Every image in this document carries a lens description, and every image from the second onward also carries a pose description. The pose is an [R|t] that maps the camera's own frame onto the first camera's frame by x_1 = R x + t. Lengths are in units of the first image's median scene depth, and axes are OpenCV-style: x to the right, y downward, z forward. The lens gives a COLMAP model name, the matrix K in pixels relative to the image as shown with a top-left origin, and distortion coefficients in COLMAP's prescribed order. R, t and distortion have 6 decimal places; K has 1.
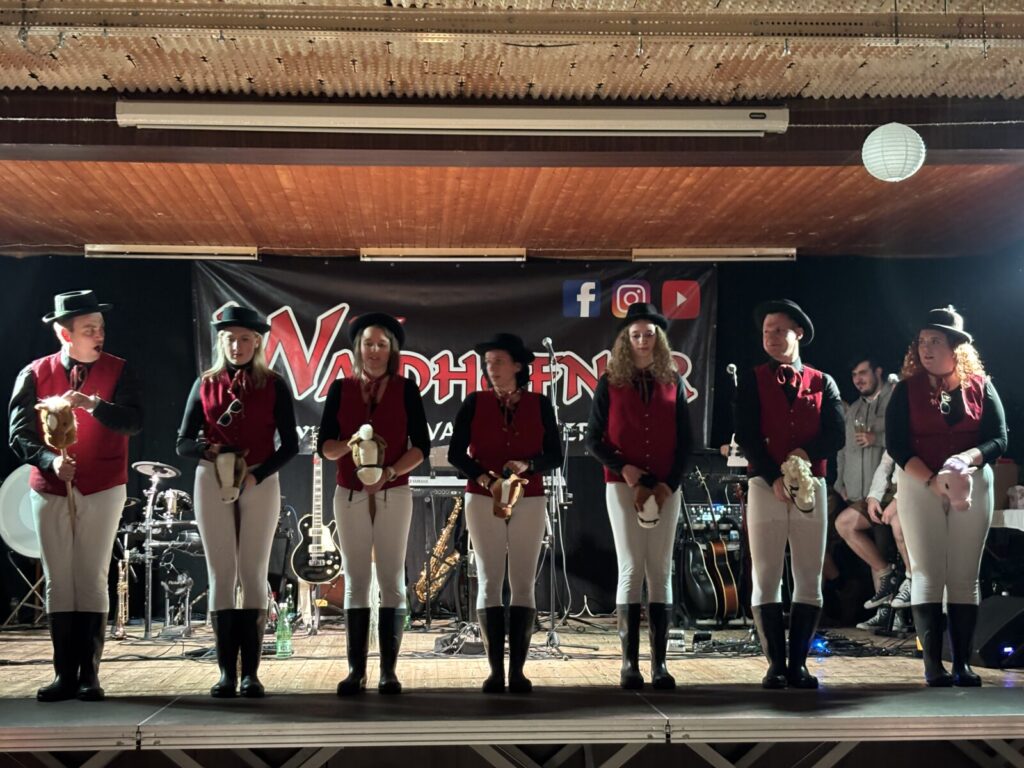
lens RADIAL K [[1561.3, 0, 506.6], [0, 1561.3, 390.0], [0, 0, 1]] dist [0.105021, 0.000000]
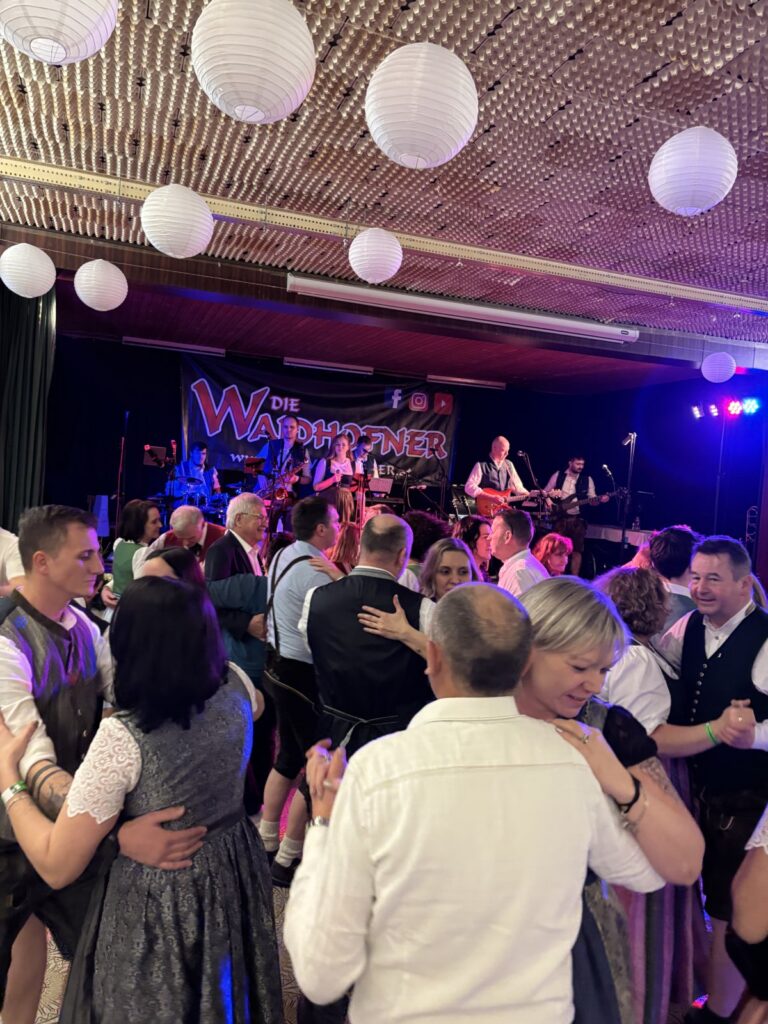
lens RADIAL K [[777.8, 0, 385.9], [0, 777.8, 526.6], [0, 0, 1]] dist [0.061018, -0.063658]
pose [[0.954701, 0.054920, 0.292455, -0.261928], [-0.095209, 0.987533, 0.125354, -0.026730], [-0.281925, -0.147520, 0.948027, 0.122245]]
